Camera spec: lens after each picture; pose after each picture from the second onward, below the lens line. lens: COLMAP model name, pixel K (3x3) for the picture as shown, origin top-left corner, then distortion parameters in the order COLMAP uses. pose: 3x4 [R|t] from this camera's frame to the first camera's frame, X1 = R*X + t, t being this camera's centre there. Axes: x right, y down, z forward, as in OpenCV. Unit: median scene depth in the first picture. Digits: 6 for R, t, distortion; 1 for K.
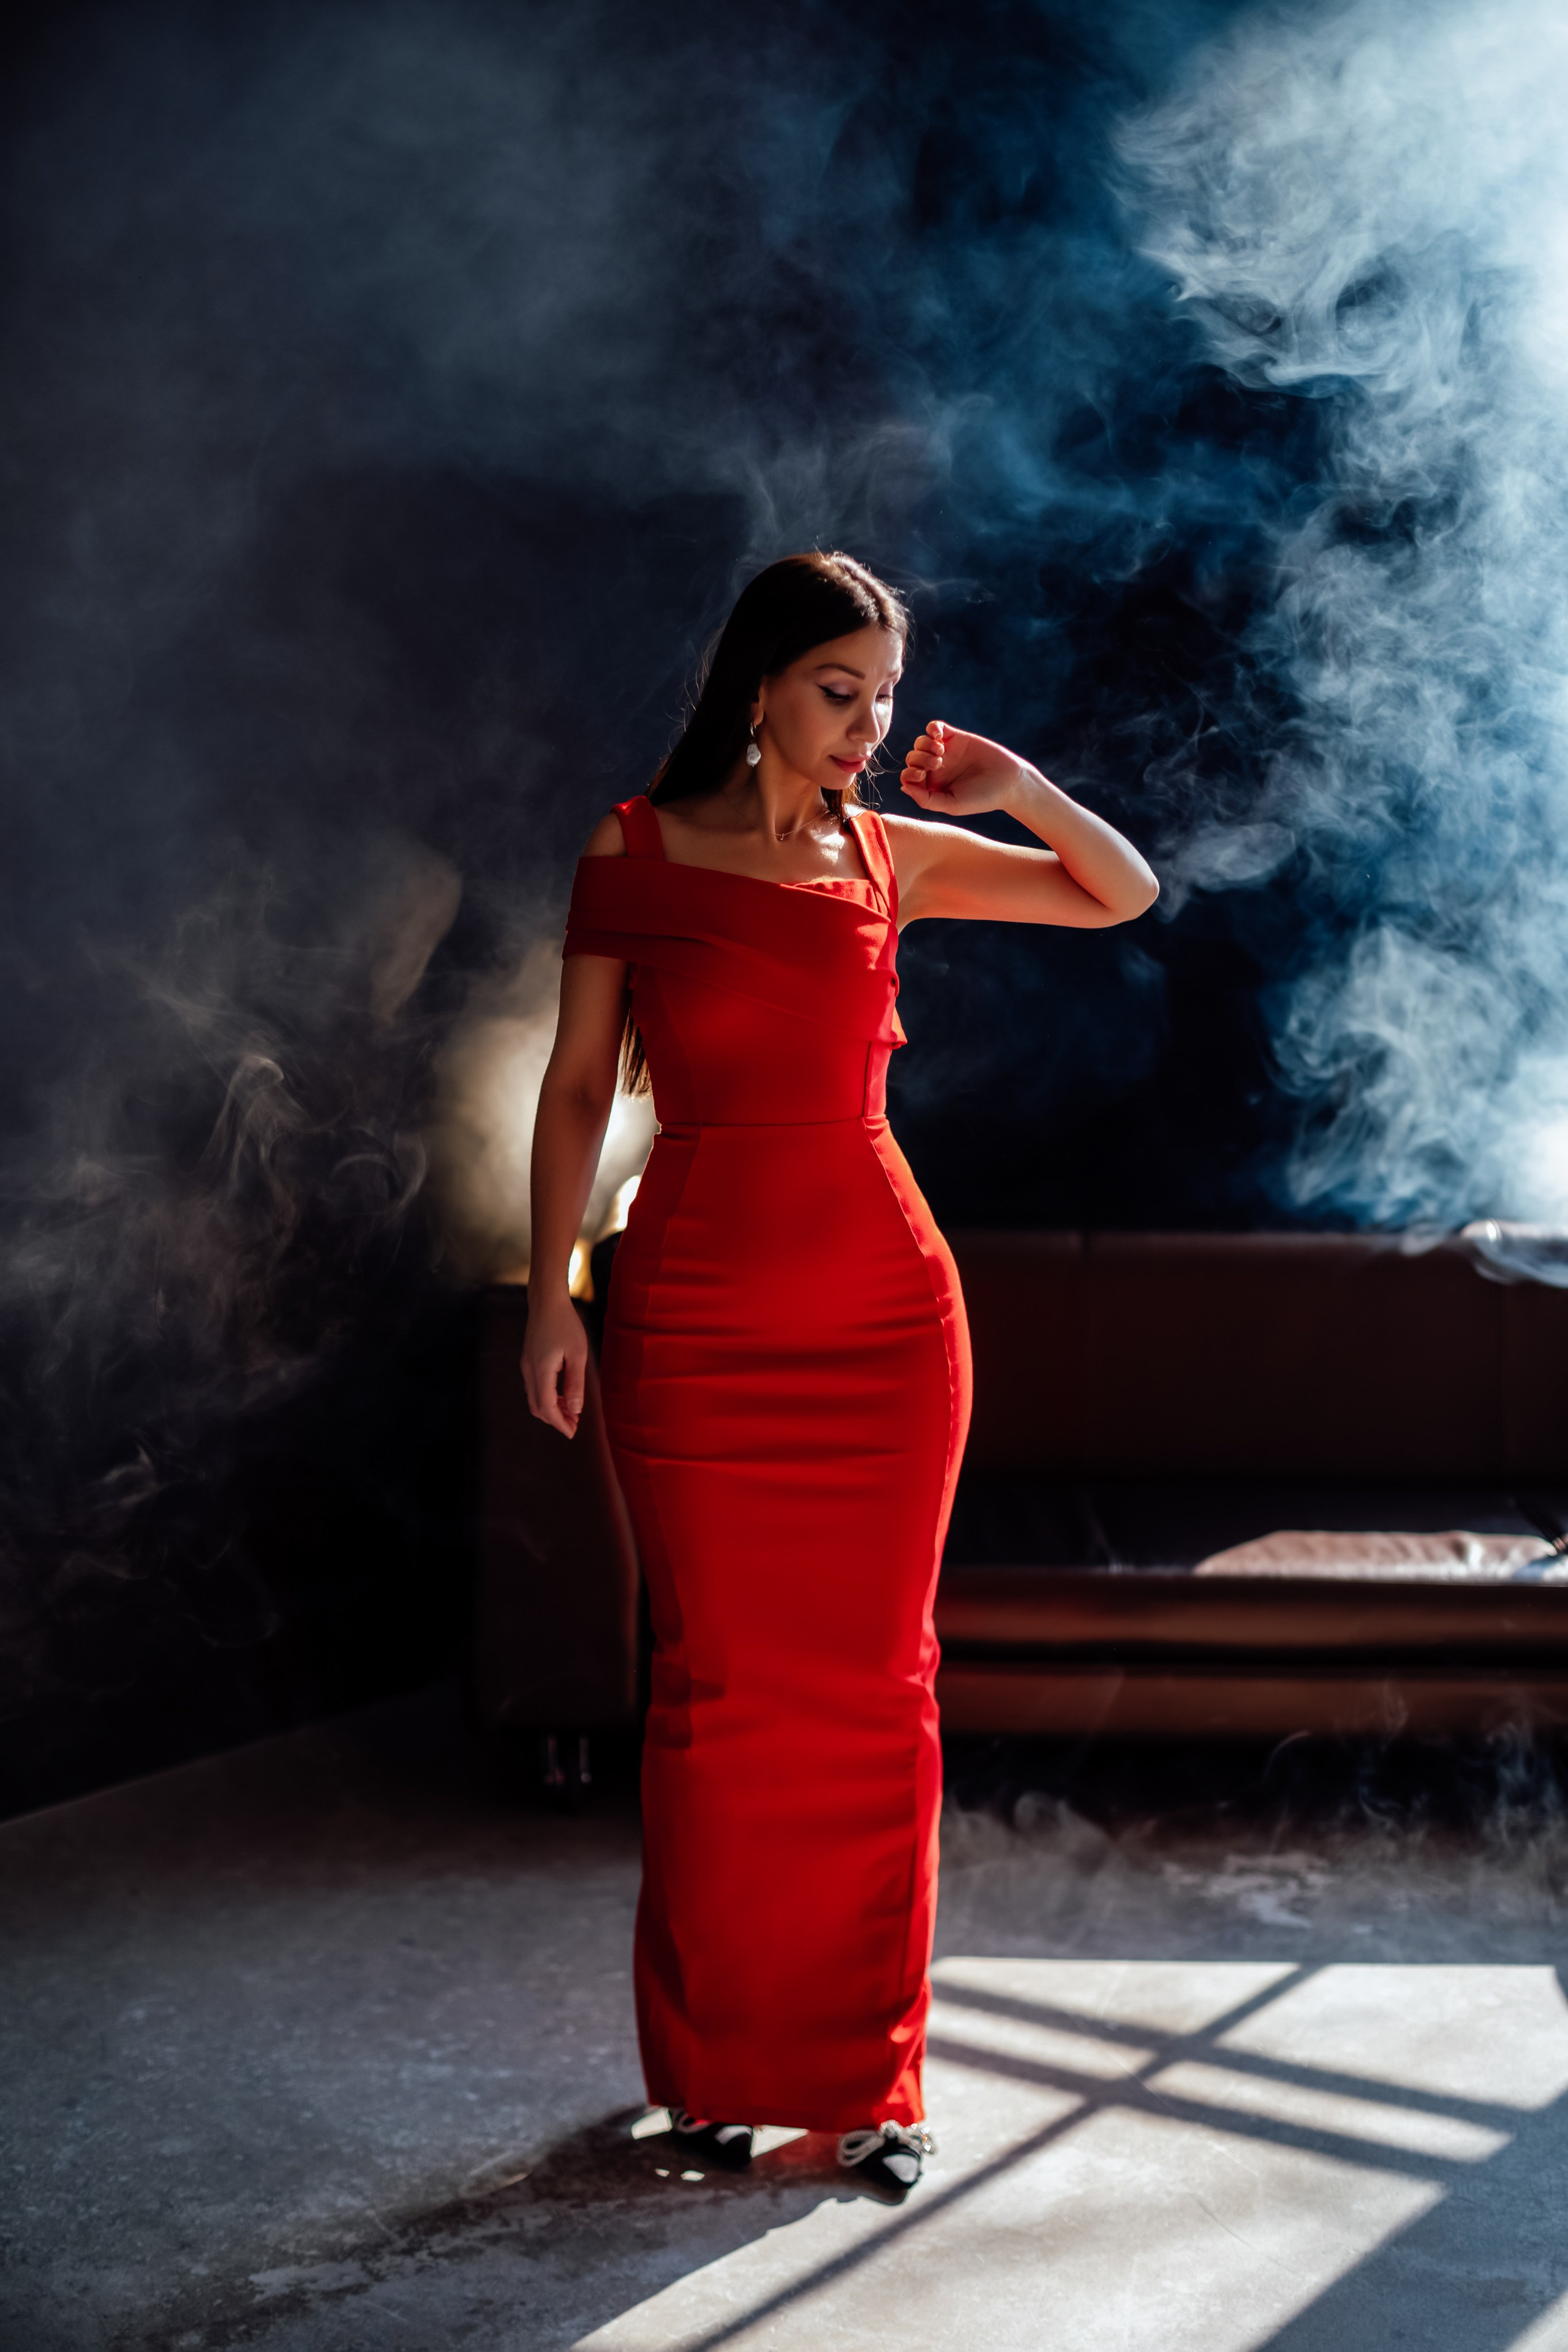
lens RADIAL K [[3393.4, 0, 778.1], [0, 3393.4, 1062.8], [0, 0, 1]] dist [-0.128103, 0.090608]
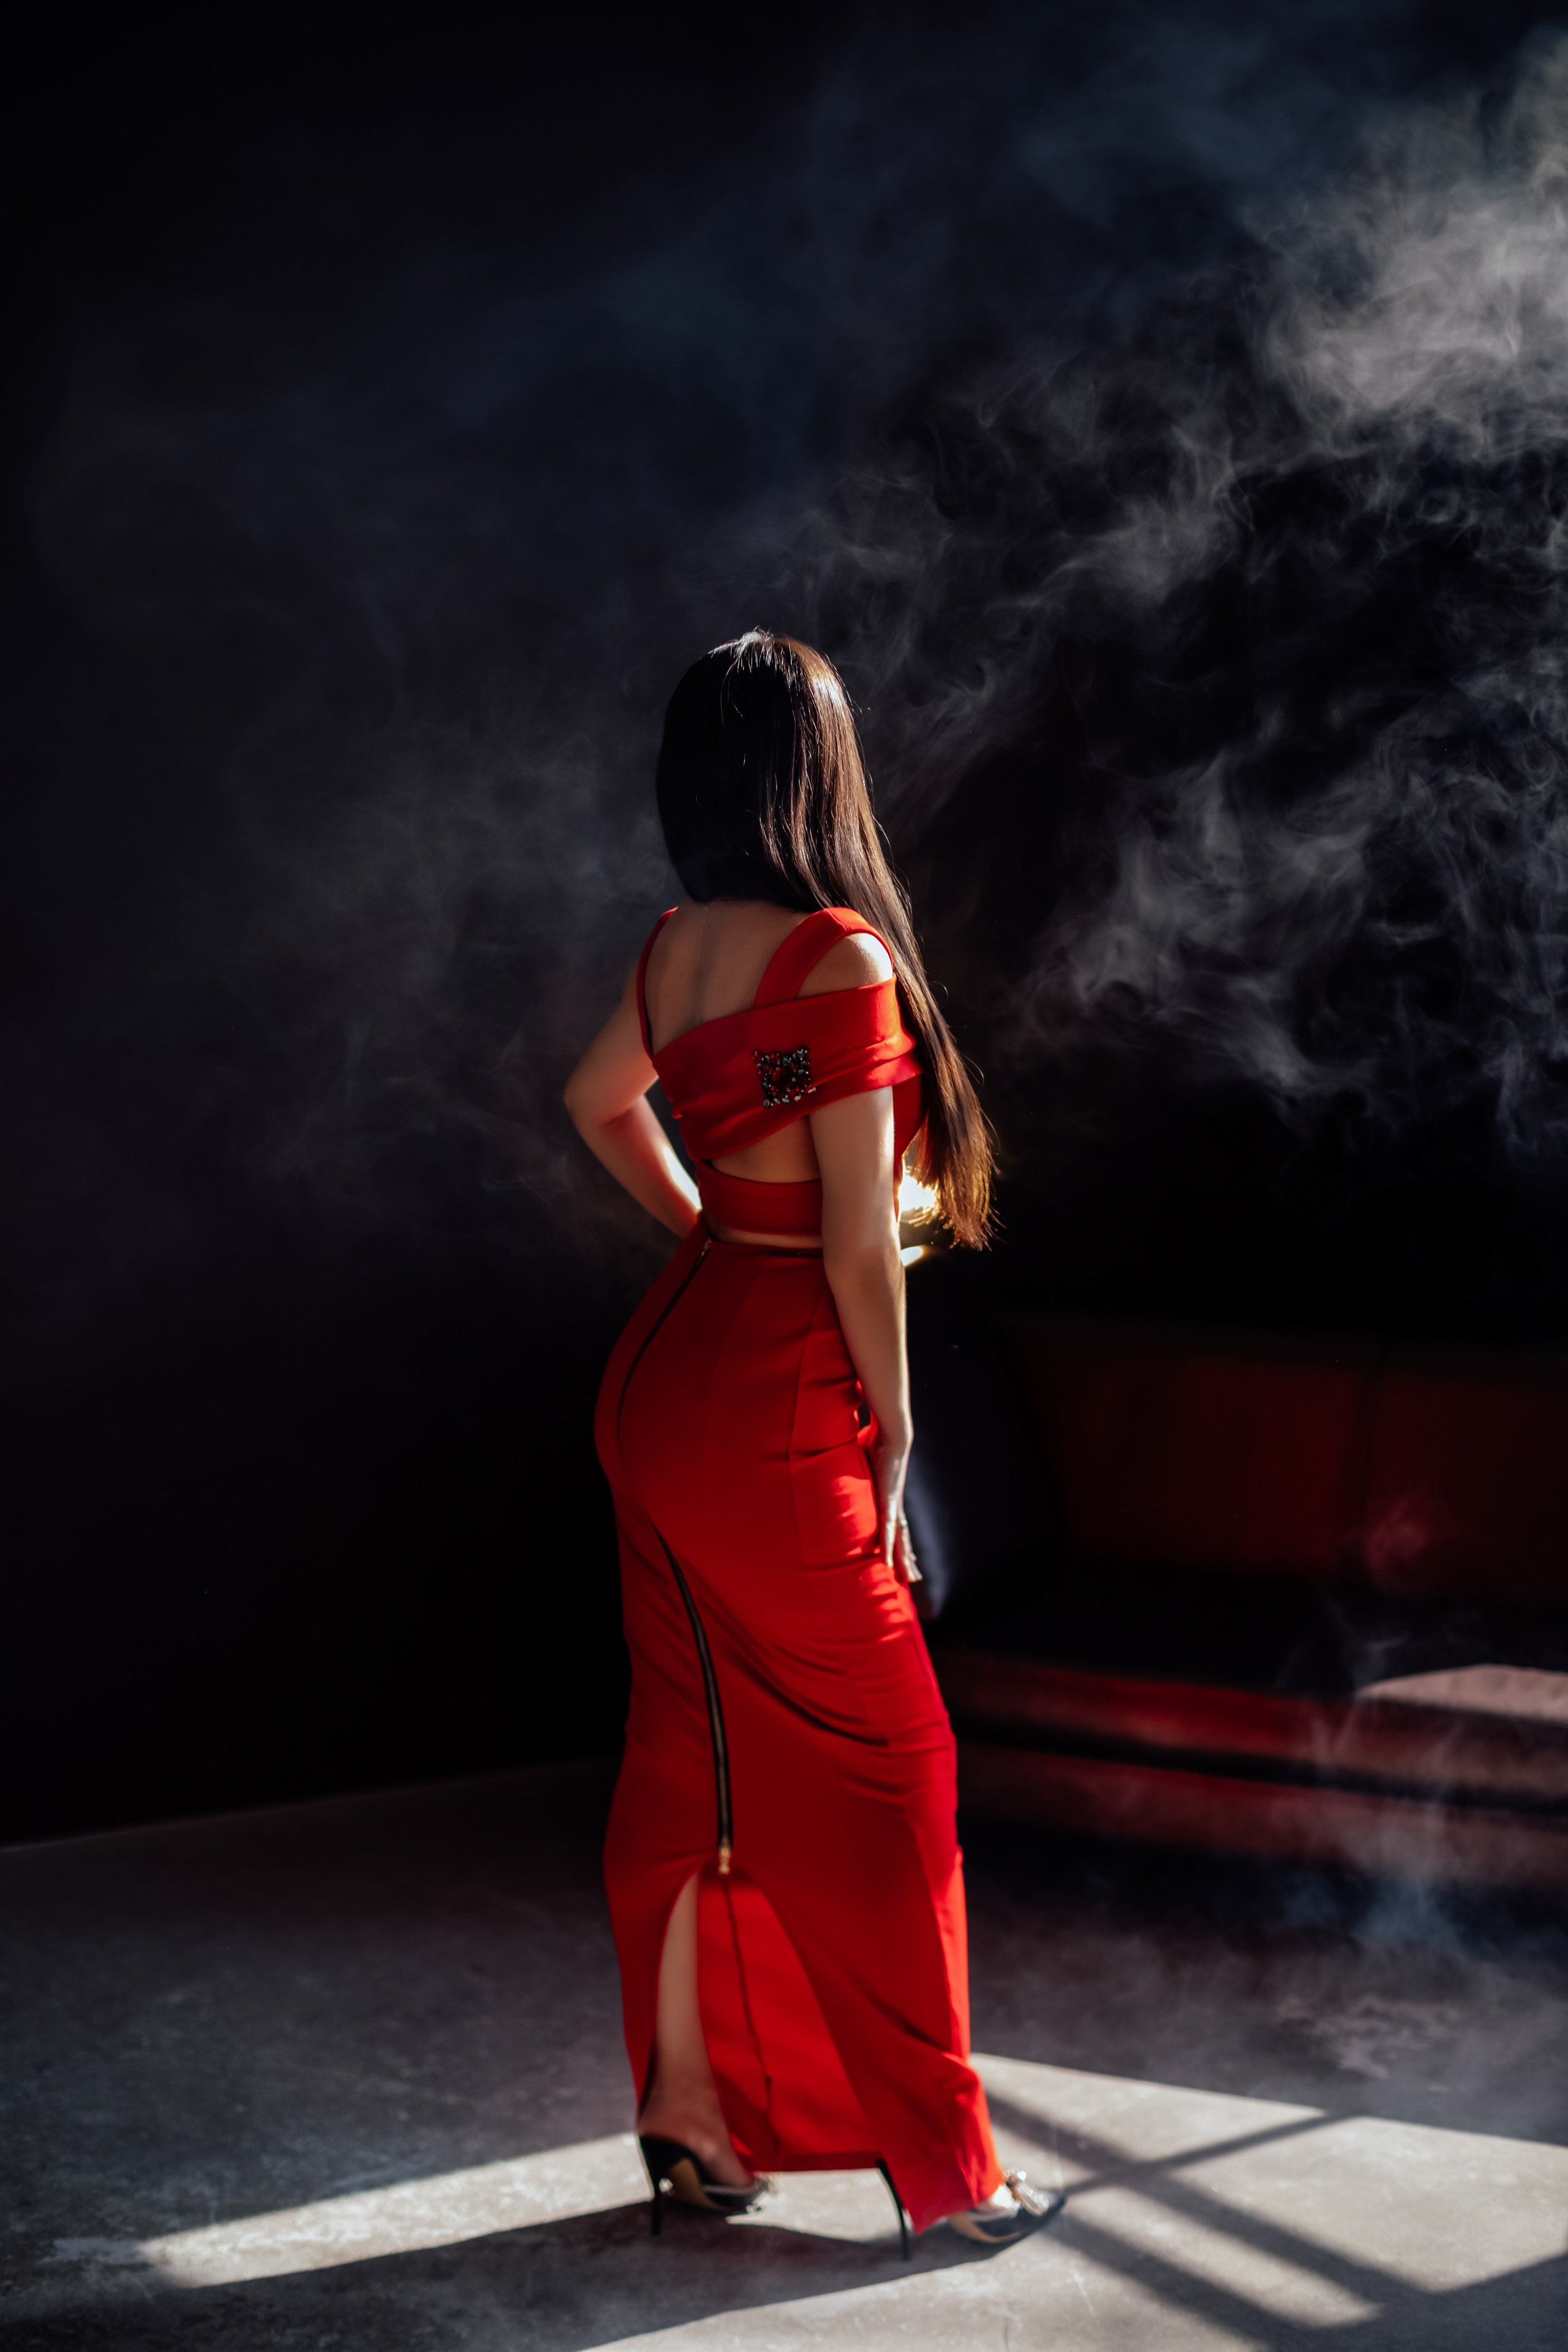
lens RADIAL K [[3393.4, 0, 778.1], [0, 3393.4, 1062.8], [0, 0, 1]] dist [-0.128103, 0.090608]
pose [[0.947274, 0.045103, -0.317235, 0.338267], [-0.054502, 0.998297, -0.020812, 0.003210], [0.315756, 0.037005, 0.948118, 0.058778]]
